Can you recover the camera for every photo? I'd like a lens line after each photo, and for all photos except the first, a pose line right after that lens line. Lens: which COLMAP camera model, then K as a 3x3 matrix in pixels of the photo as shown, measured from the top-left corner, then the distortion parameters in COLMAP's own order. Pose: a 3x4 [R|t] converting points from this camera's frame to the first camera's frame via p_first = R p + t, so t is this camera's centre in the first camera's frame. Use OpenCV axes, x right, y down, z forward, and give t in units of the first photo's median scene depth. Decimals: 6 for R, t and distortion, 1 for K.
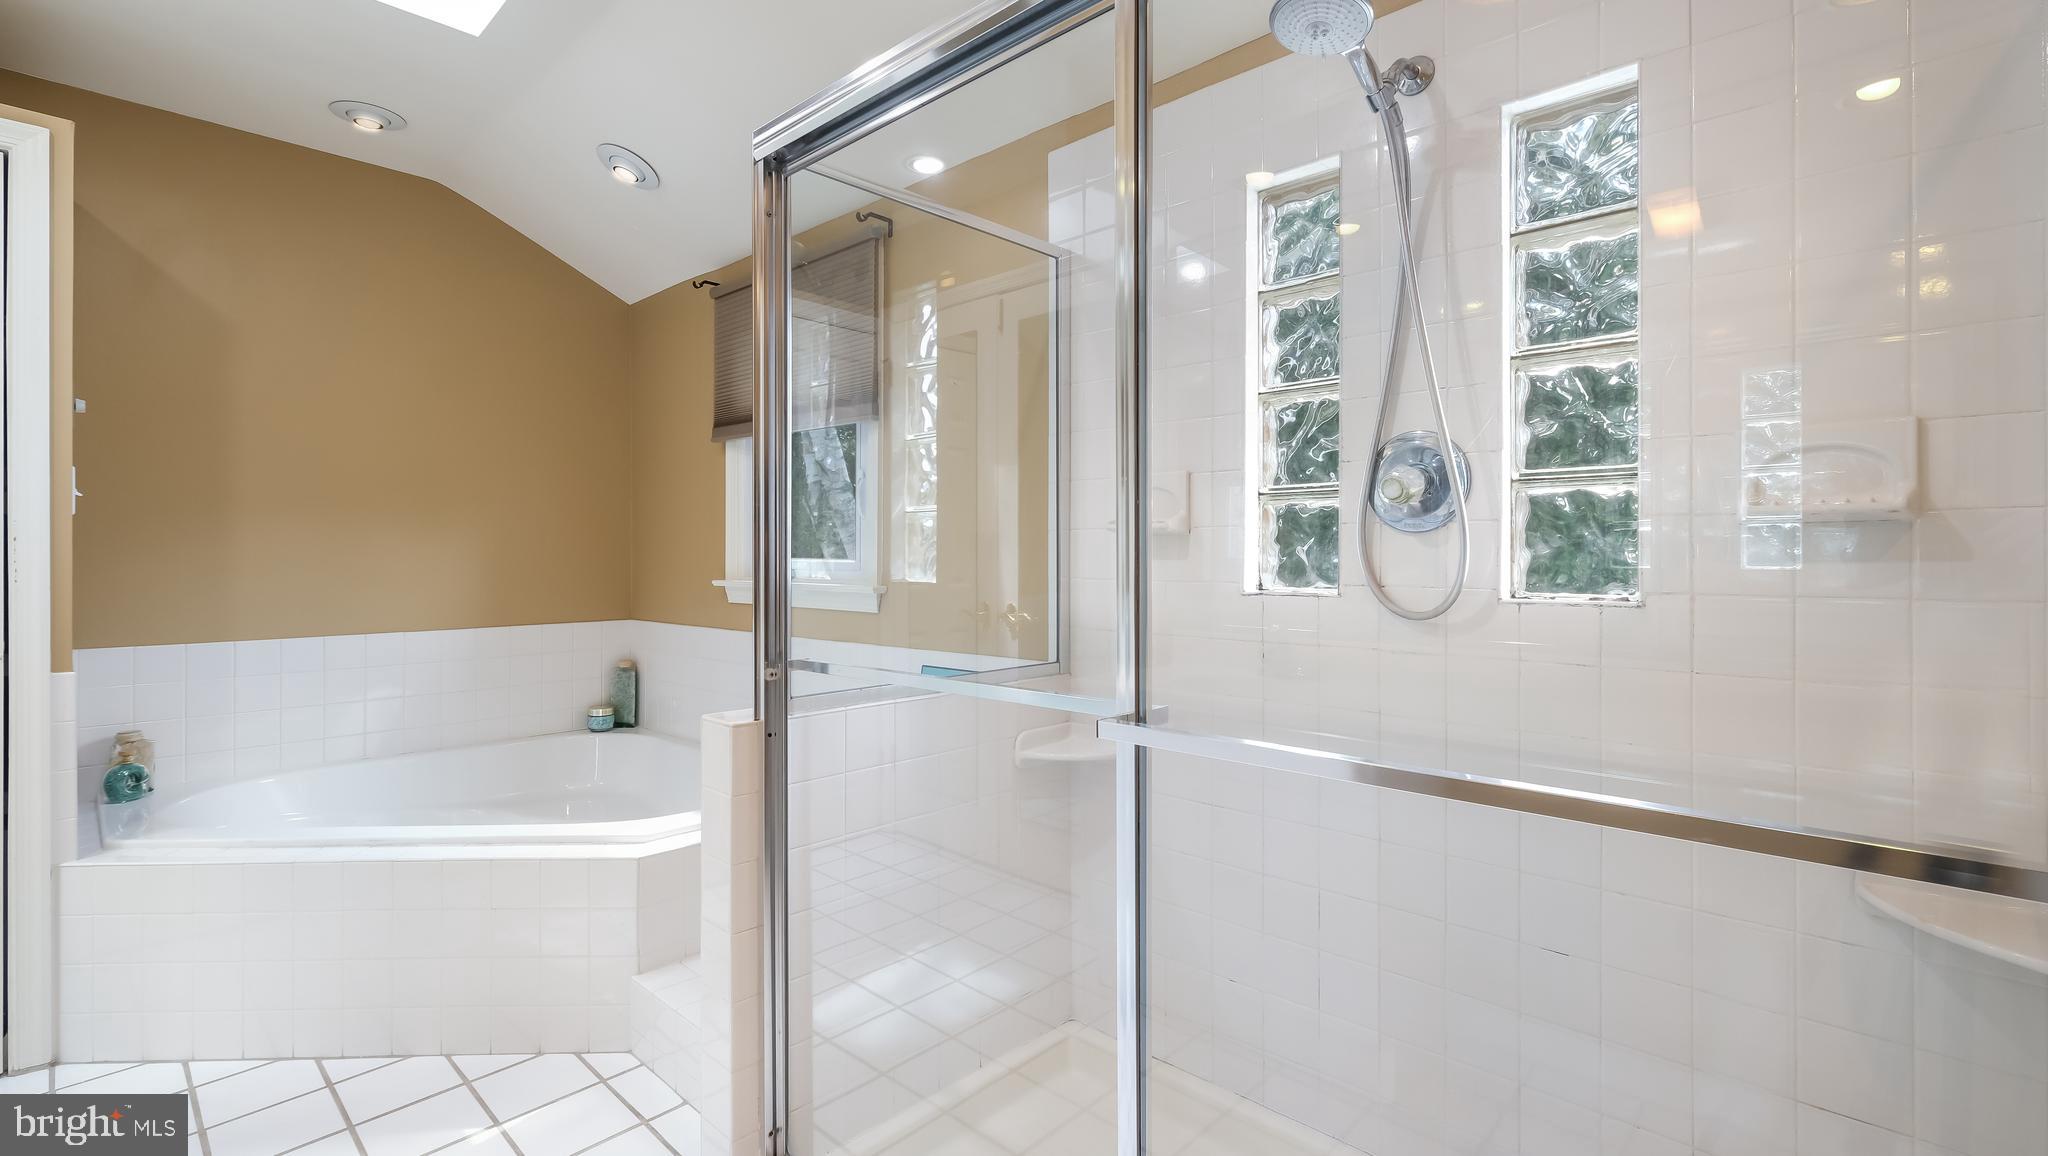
lens RADIAL K [[900.8, 0, 1024.0], [0, 900.8, 578.0], [0, 0, 1]] dist [-0.002071, -0.000911]
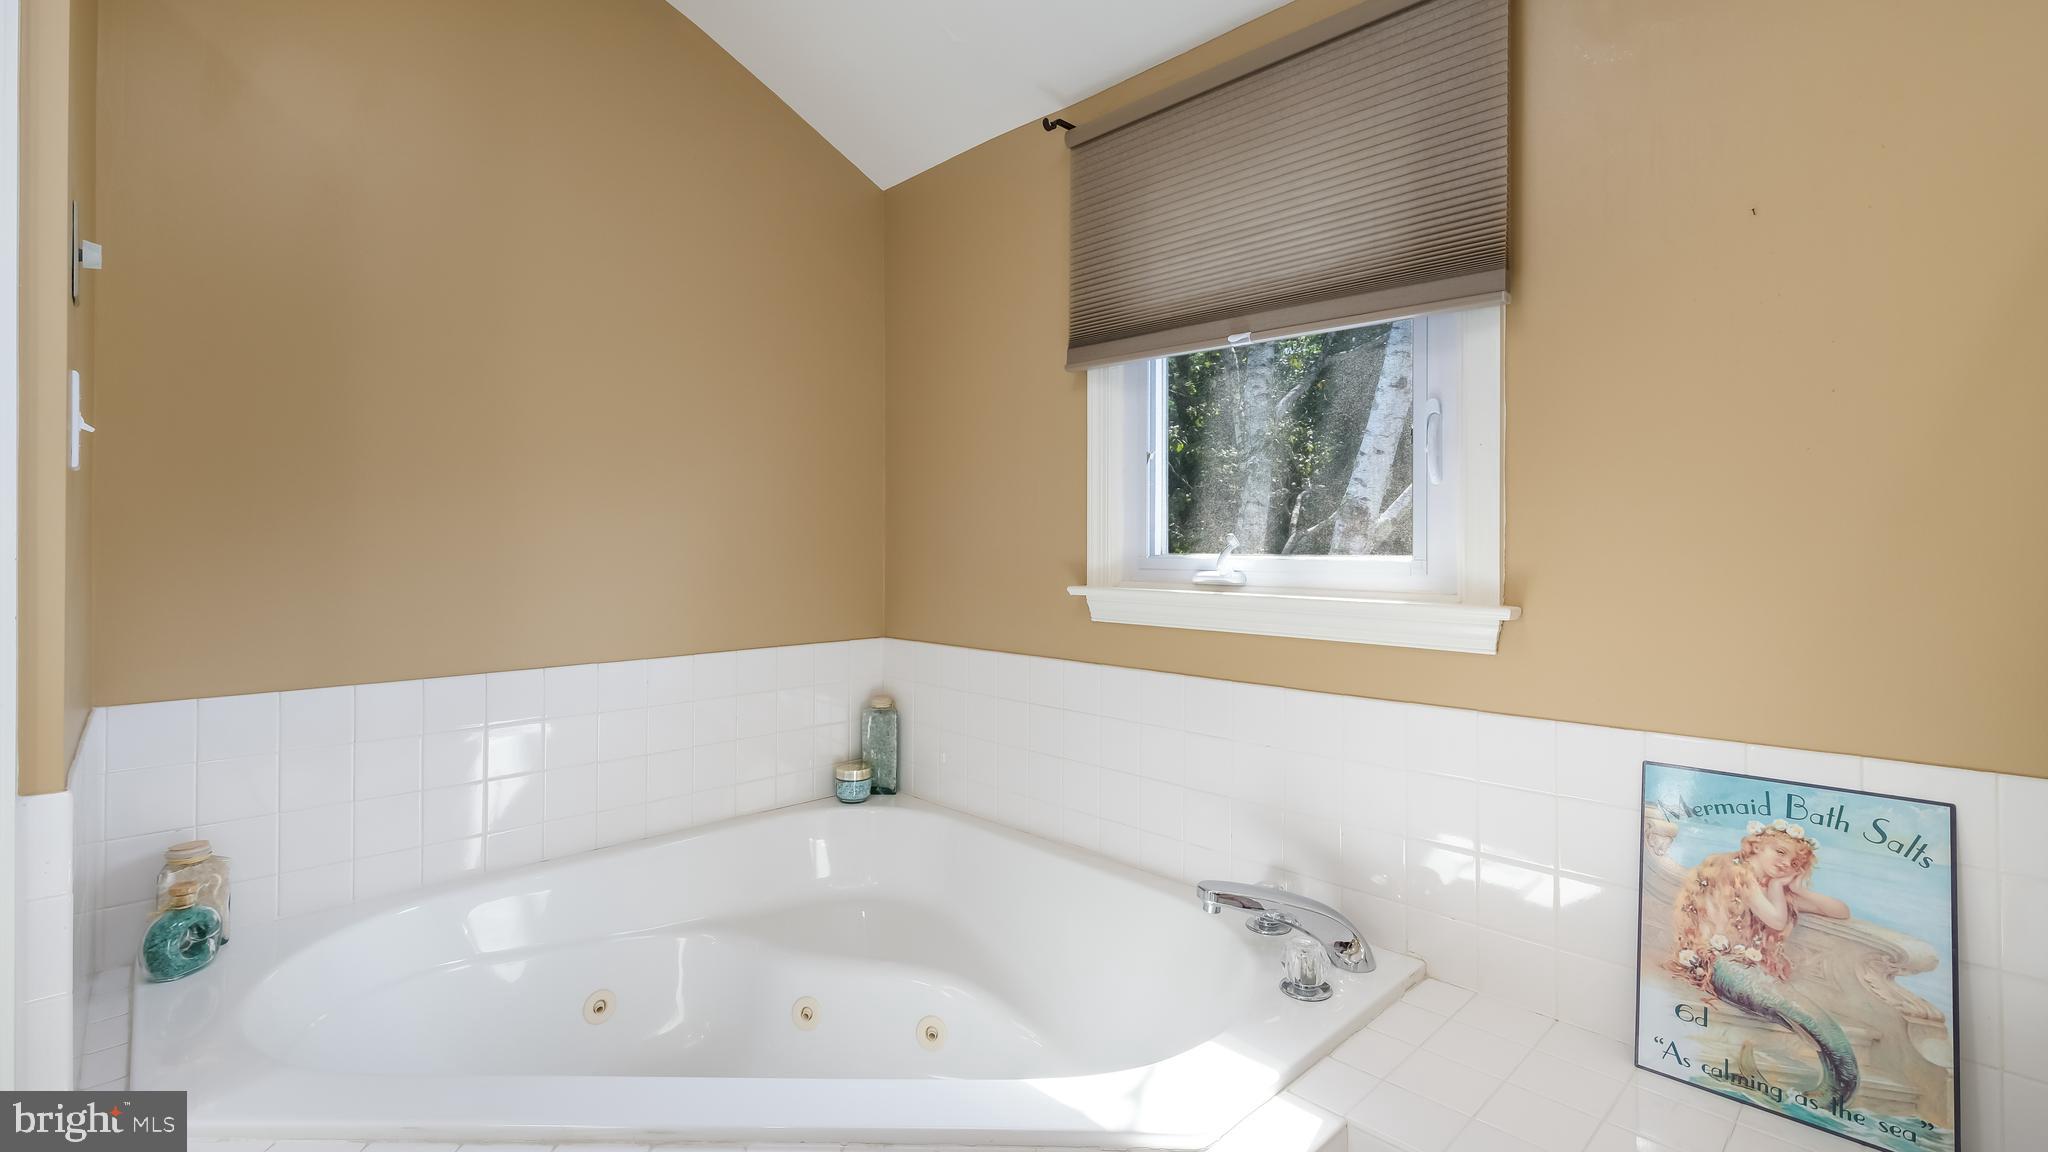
lens RADIAL K [[899.1, 0, 1024.8], [0, 899.1, 563.4], [0, 0, 1]] dist [-0.000327, 0.000703]
pose [[0.998812, 0.002672, -0.048664, -0.345894], [-0.002859, 0.999989, -0.003787, -0.011107], [0.048653, 0.003921, 0.998808, 0.359436]]
